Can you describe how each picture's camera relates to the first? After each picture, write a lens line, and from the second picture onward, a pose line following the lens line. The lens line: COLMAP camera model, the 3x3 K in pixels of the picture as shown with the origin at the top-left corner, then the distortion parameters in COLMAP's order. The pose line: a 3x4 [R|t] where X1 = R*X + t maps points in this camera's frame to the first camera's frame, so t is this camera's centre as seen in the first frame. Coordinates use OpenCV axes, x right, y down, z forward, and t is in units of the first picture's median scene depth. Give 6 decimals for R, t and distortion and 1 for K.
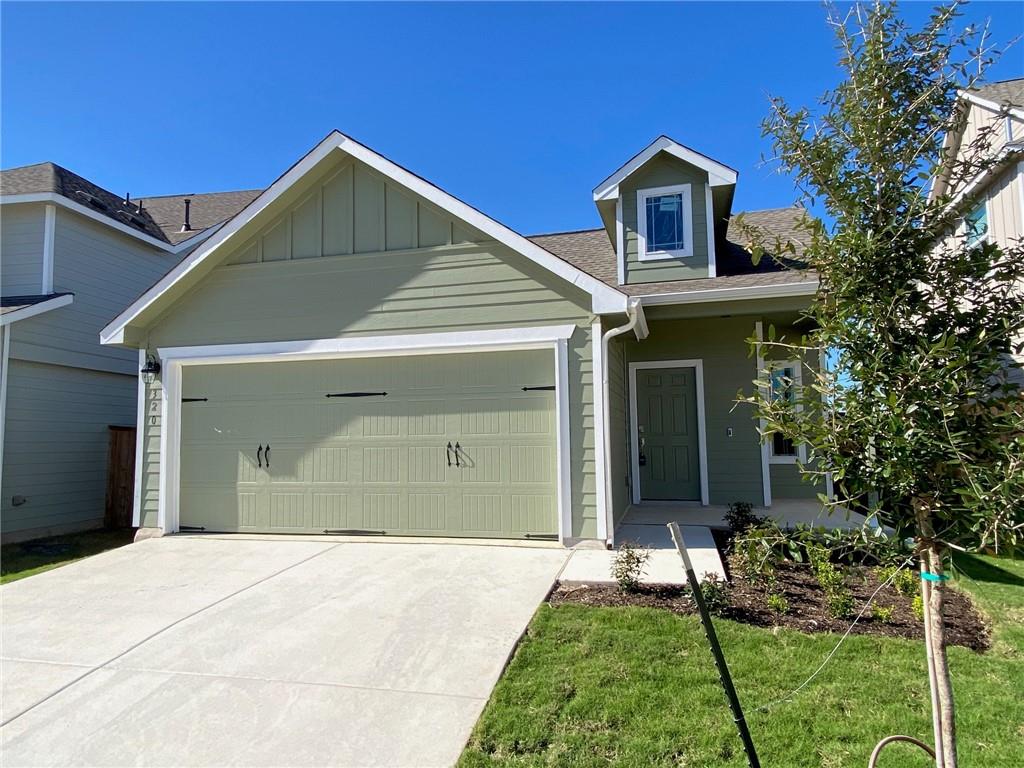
lens RADIAL K [[603.1, 0, 512.0], [0, 603.1, 384.0], [0, 0, 1]] dist [0.075176, -0.074521]
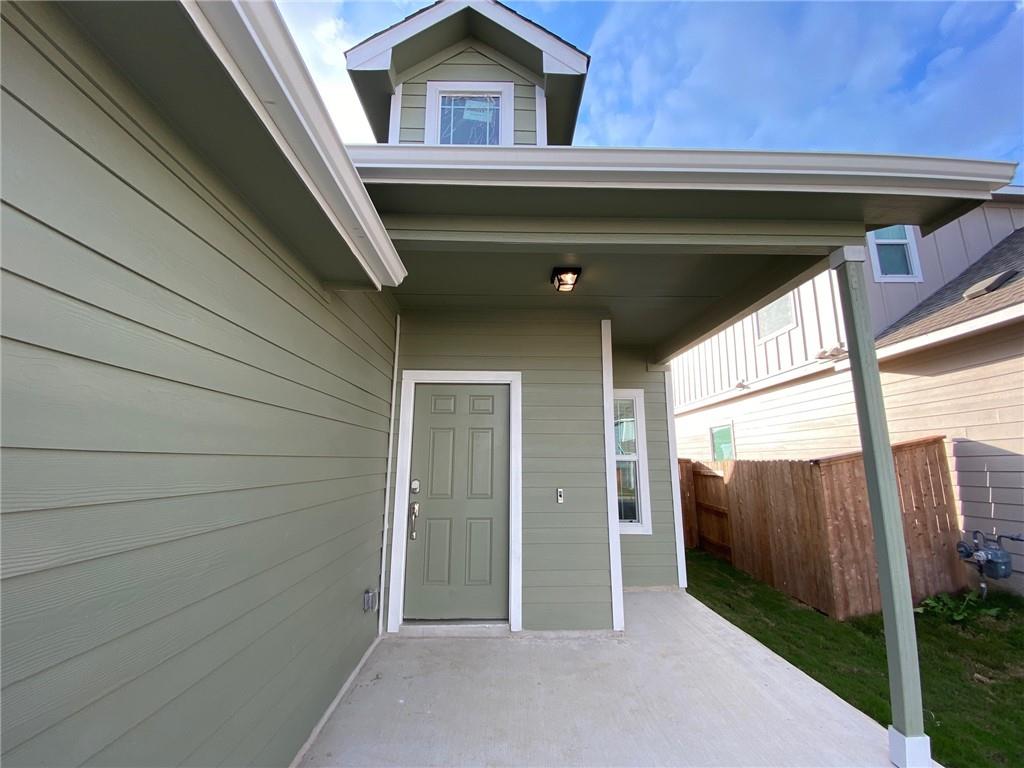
lens RADIAL K [[418.9, 0, 512.0], [0, 418.9, 384.0], [0, 0, 1]] dist [0.018136, -0.019120]
pose [[0.959821, 0.071300, 0.271402, 0.248883], [-0.042223, 0.992866, -0.111510, 0.024866], [-0.277417, 0.095570, 0.955984, 0.784158]]
